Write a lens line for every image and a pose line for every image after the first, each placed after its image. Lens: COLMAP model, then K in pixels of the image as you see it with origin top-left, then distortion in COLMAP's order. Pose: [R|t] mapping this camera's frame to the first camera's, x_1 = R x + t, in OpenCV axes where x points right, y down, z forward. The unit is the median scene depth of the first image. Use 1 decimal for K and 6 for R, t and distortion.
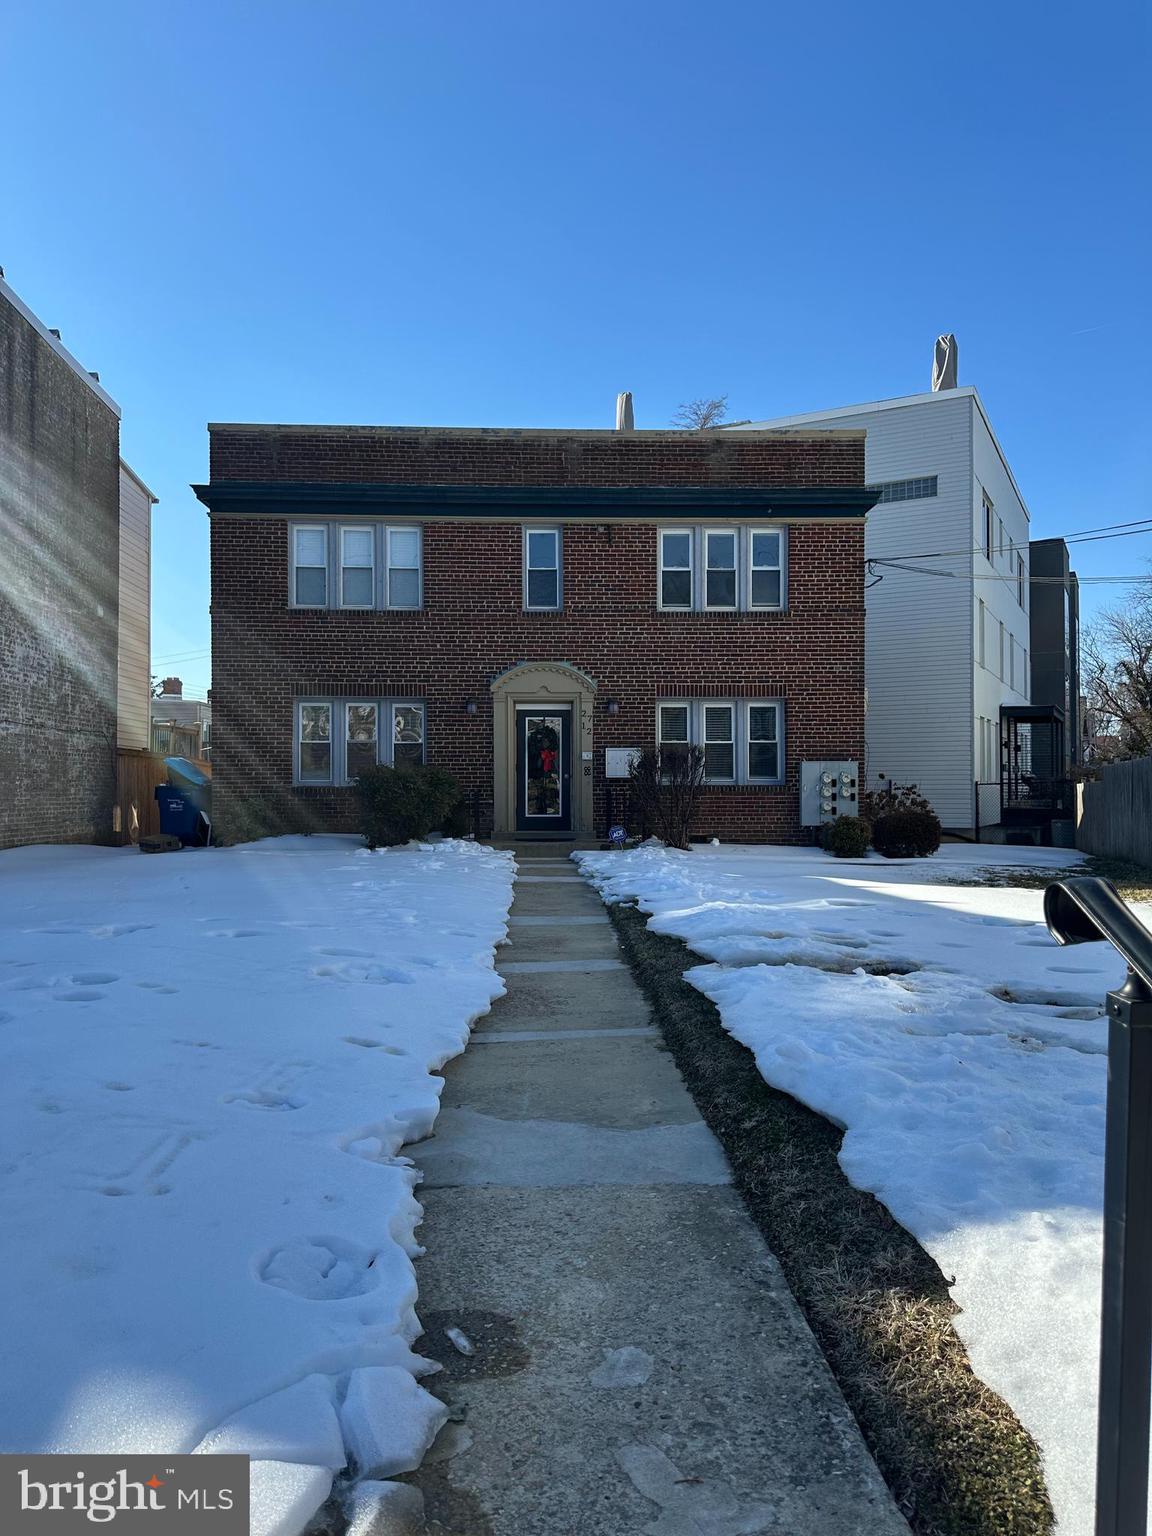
lens RADIAL K [[1086.1, 0, 576.3], [0, 1086.1, 782.3], [0, 0, 1]] dist [0.090368, -0.014254]
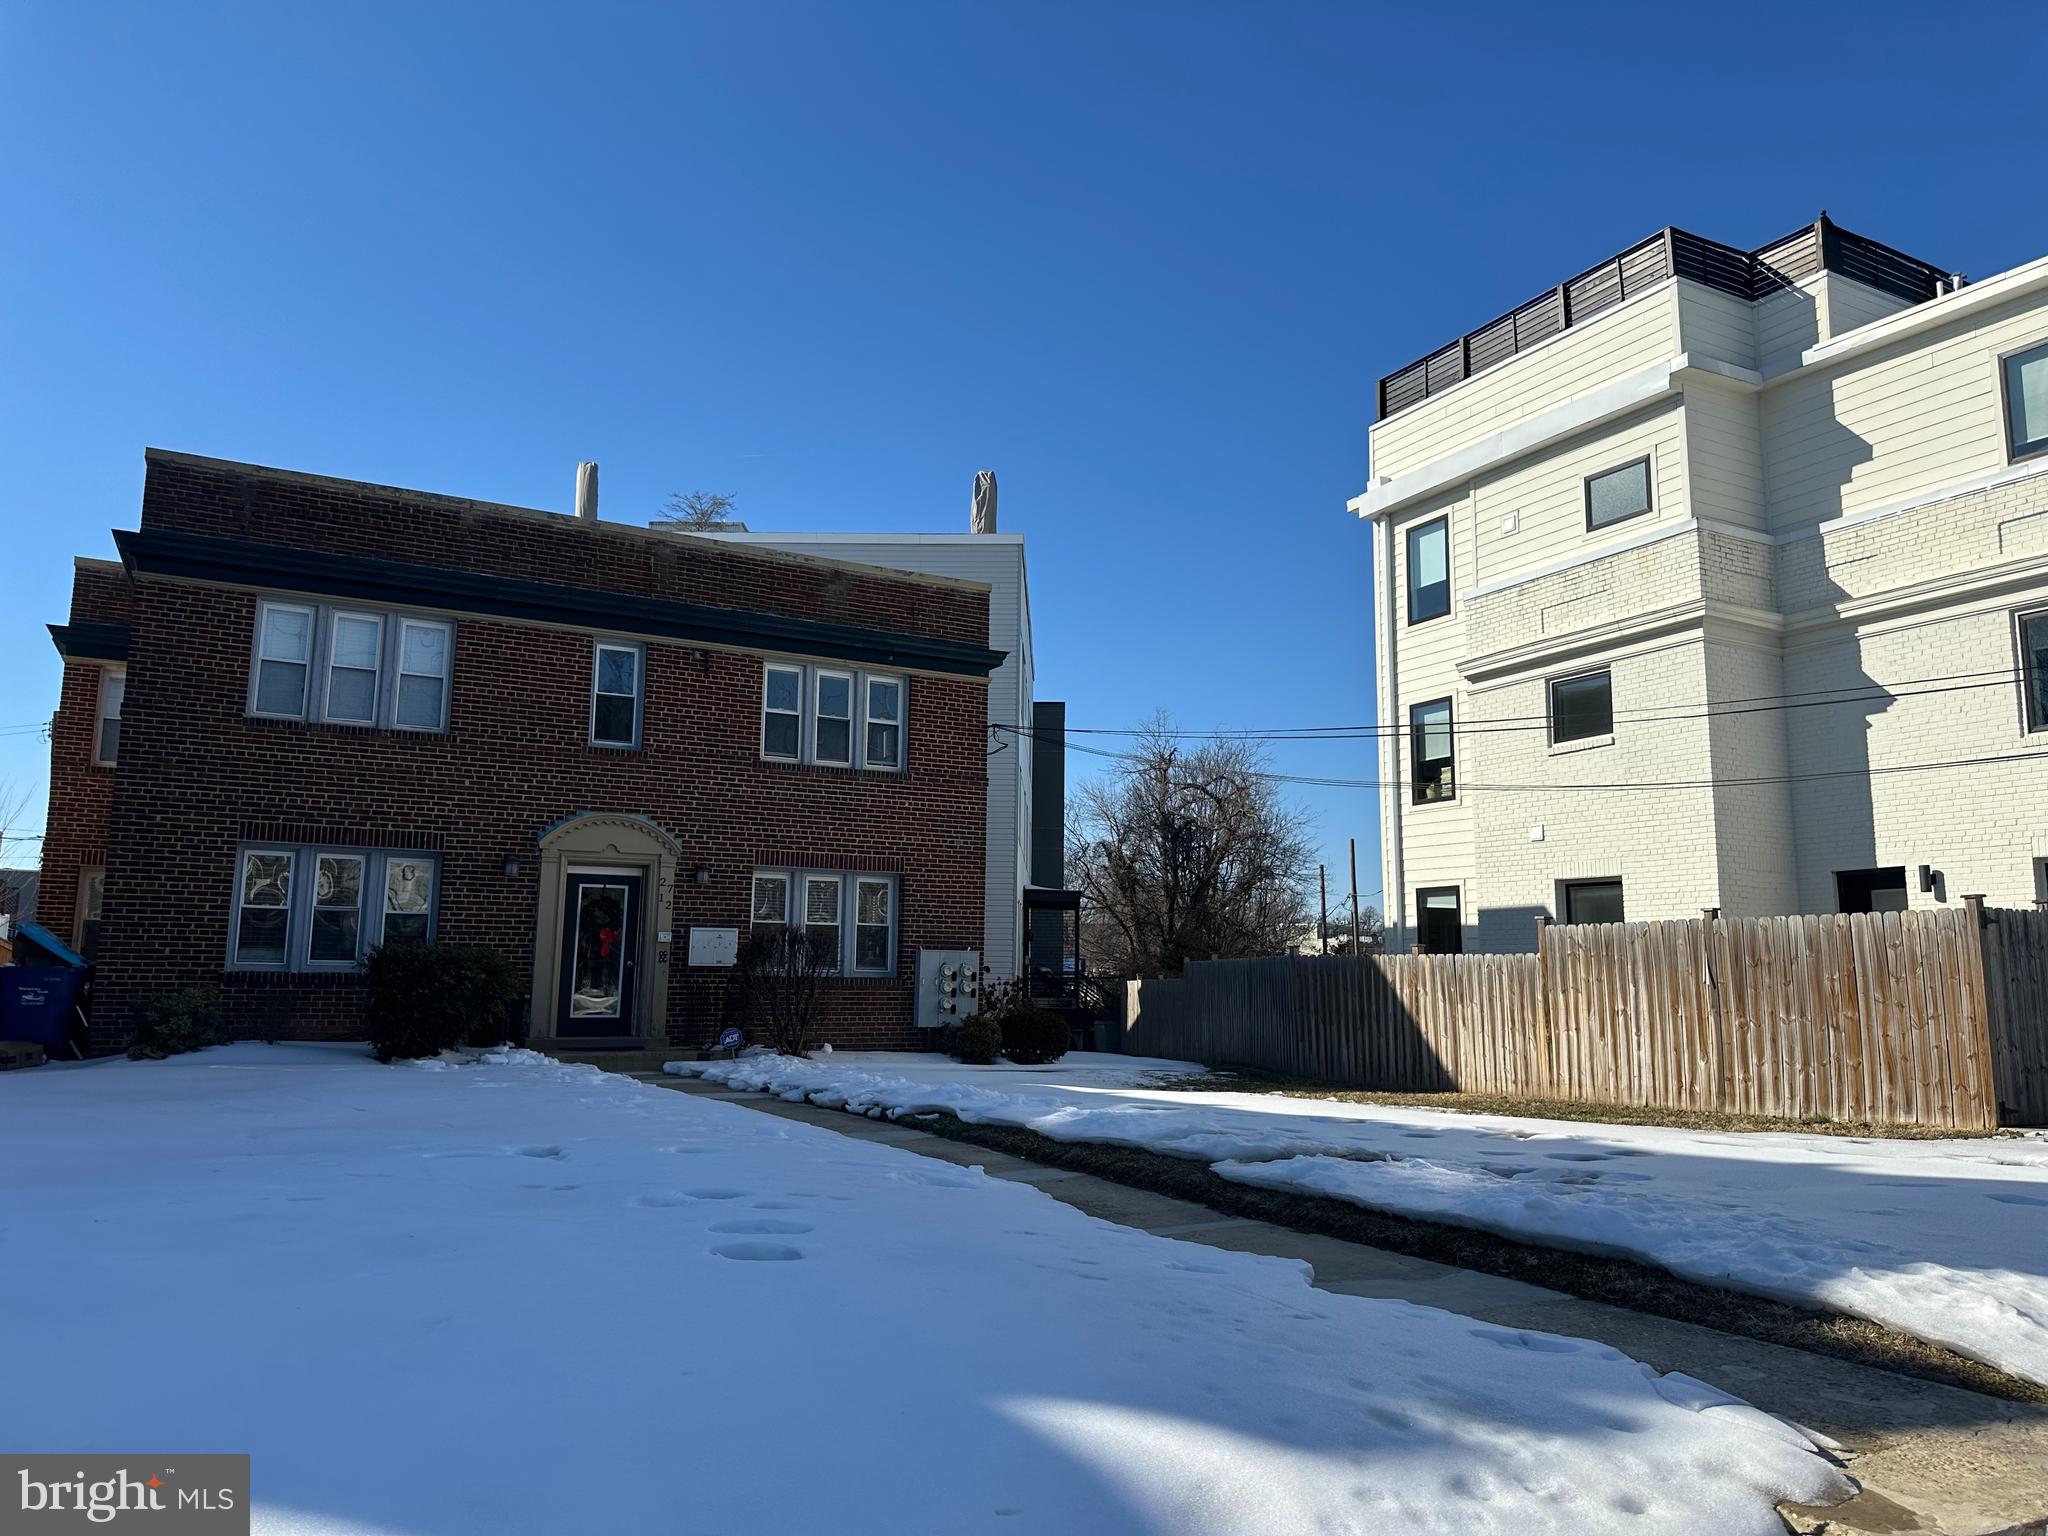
lens RADIAL K [[1448.2, 0, 1022.6], [0, 1448.2, 755.6], [0, 0, 1]] dist [0.090368, -0.014254]
pose [[0.899186, 0.082912, 0.429639, -0.216871], [-0.019011, 0.988359, -0.150946, 0.000461], [-0.437153, 0.127561, 0.890295, -0.058684]]
